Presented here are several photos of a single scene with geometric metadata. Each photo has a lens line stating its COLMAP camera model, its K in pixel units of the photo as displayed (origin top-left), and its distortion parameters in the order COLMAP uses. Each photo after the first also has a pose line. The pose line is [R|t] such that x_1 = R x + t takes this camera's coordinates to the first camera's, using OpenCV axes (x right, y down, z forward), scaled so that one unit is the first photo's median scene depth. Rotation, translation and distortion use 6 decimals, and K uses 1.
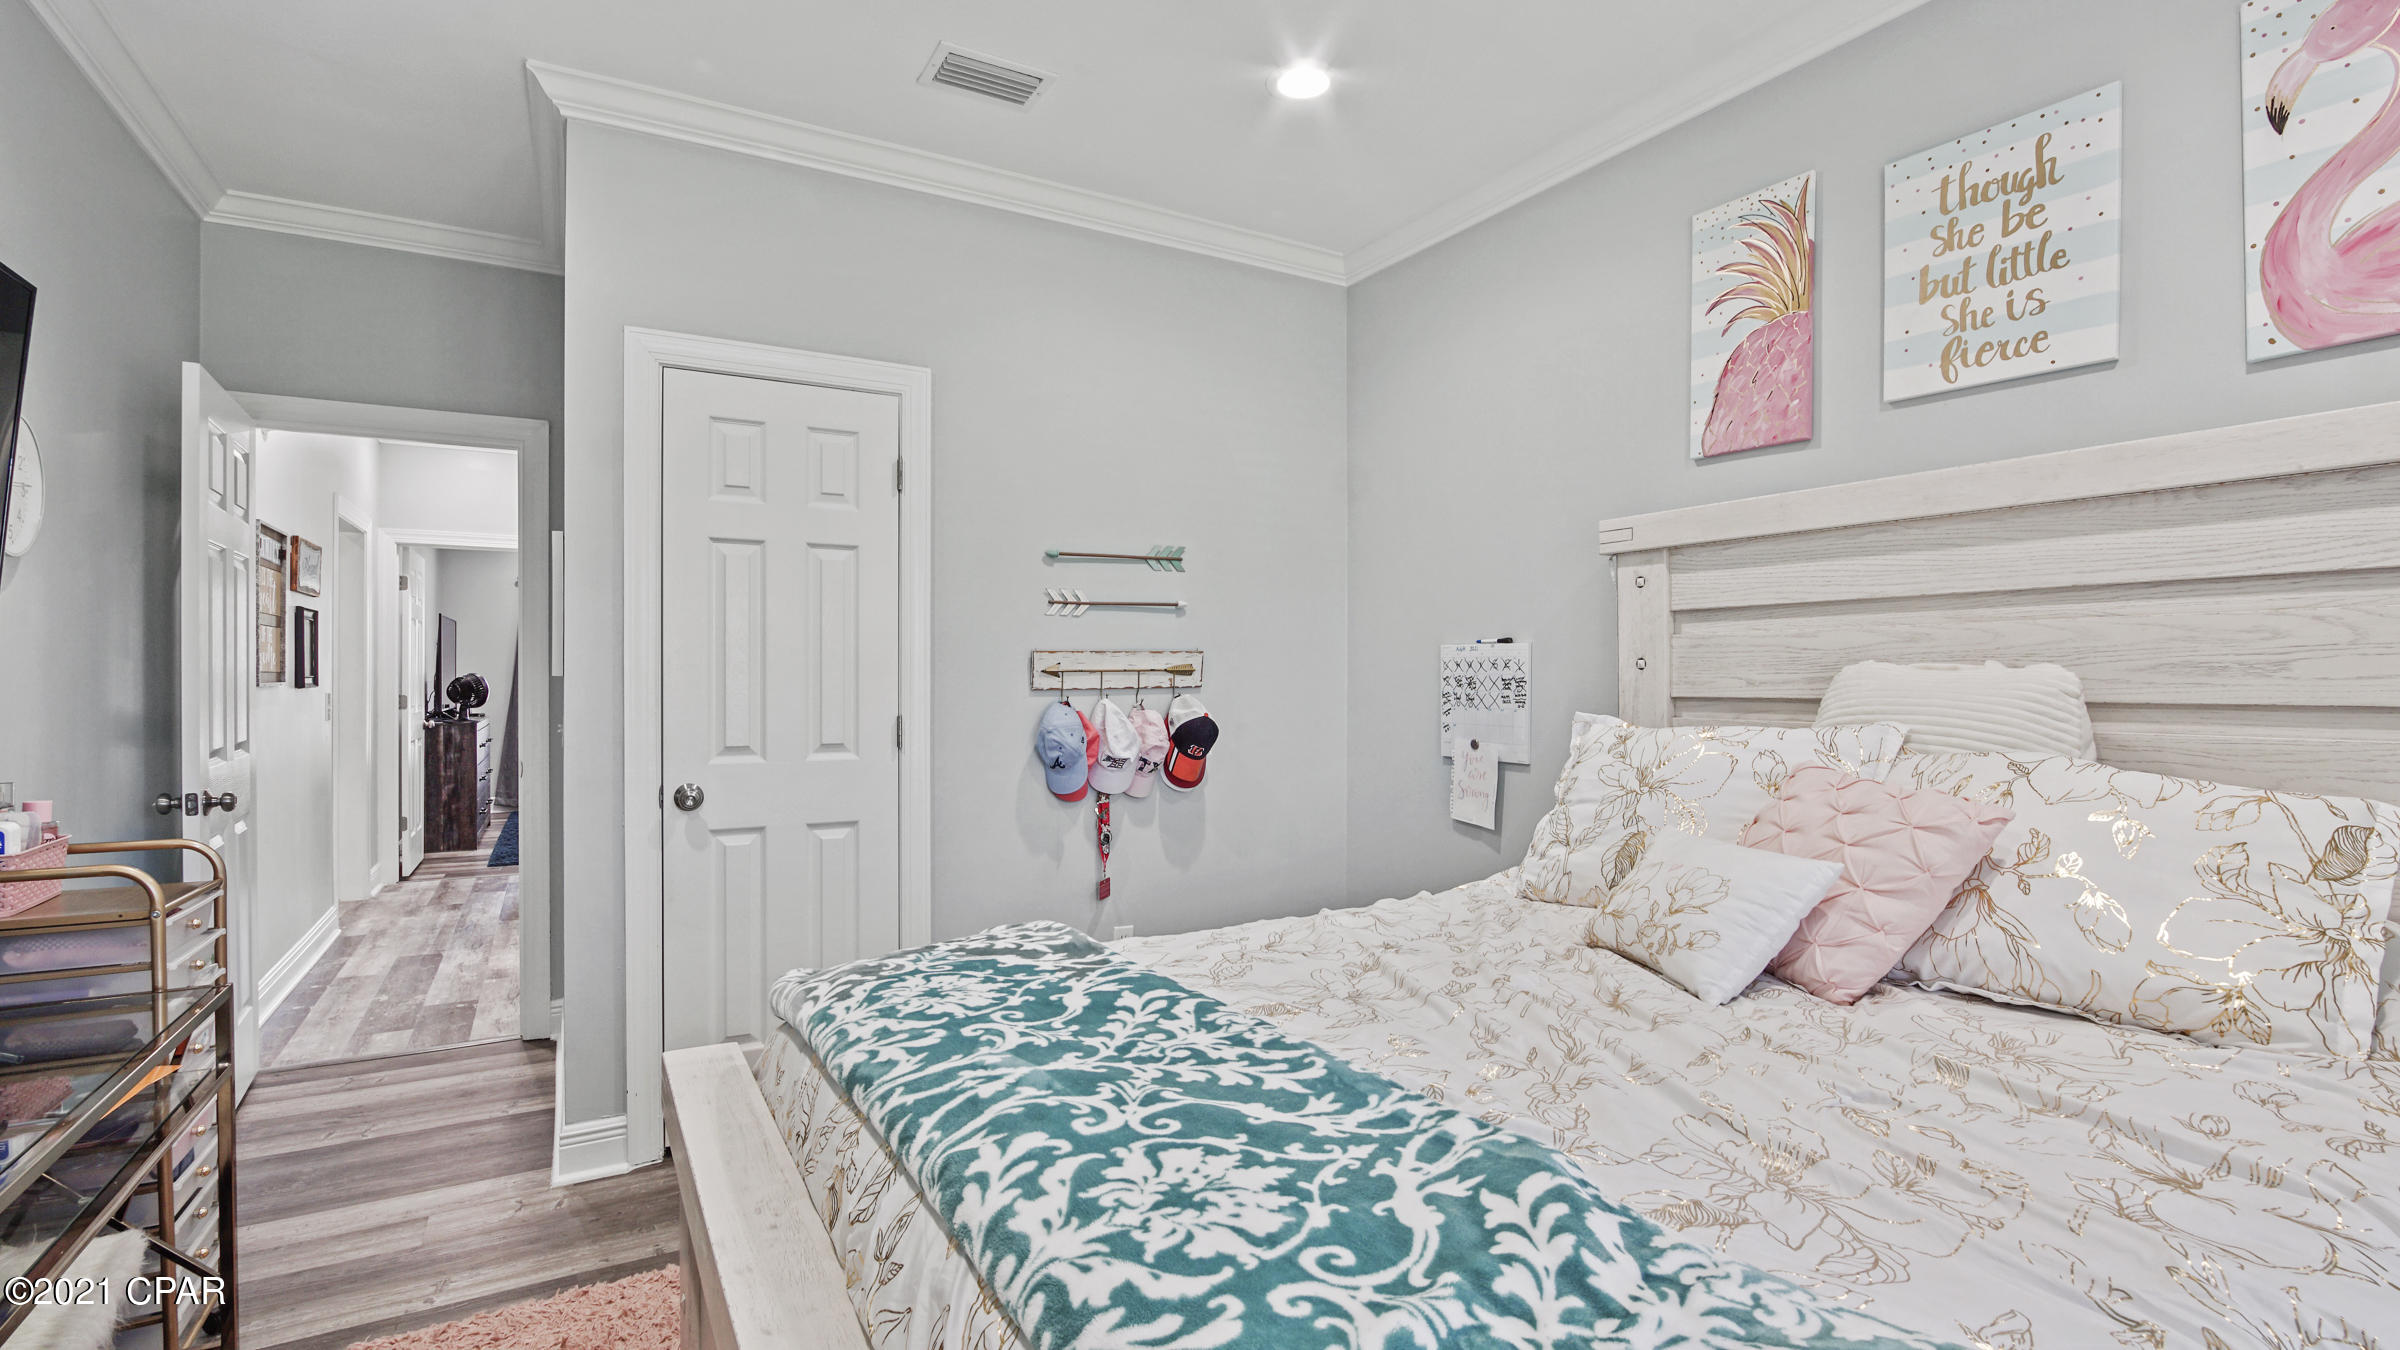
lens RADIAL K [[1099.9, 0, 1200.8], [0, 1099.9, 683.9], [0, 0, 1]] dist [-0.021667, 0.003312]
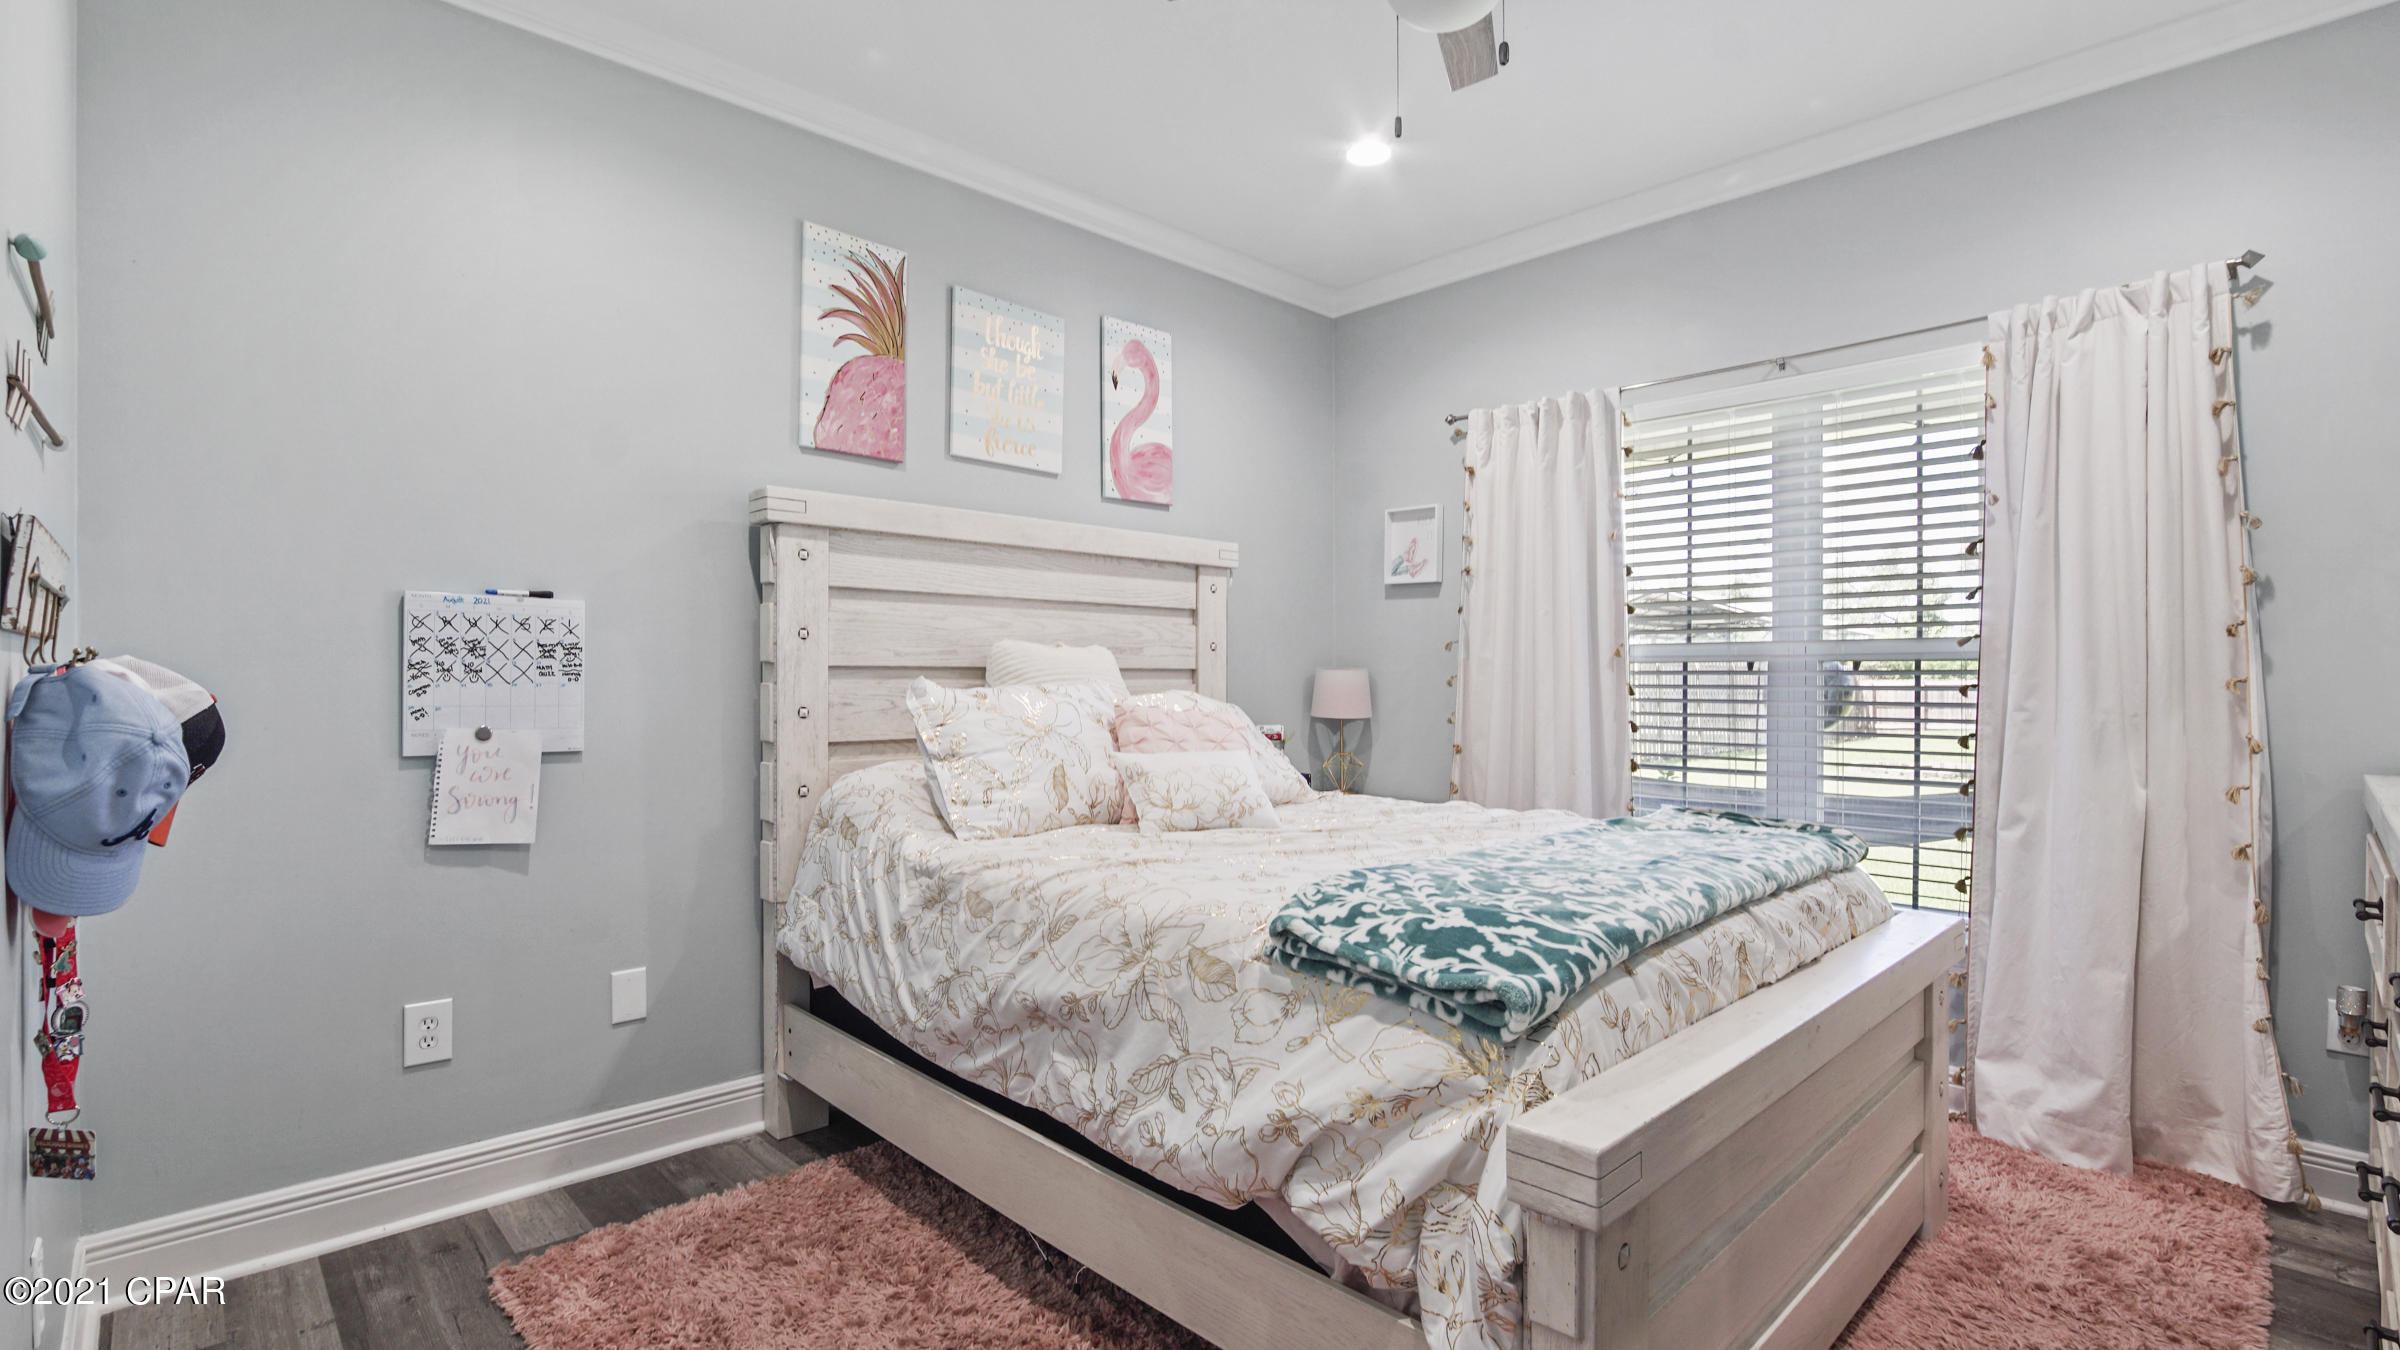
lens RADIAL K [[1099.9, 0, 1193.4], [0, 1099.9, 686.1], [0, 0, 1]] dist [-0.021667, 0.003312]
pose [[-0.237395, -0.001165, 0.971412, -0.694489], [0.005358, 0.999982, 0.002509, 0.030567], [-0.971398, 0.005801, -0.237385, 0.891945]]
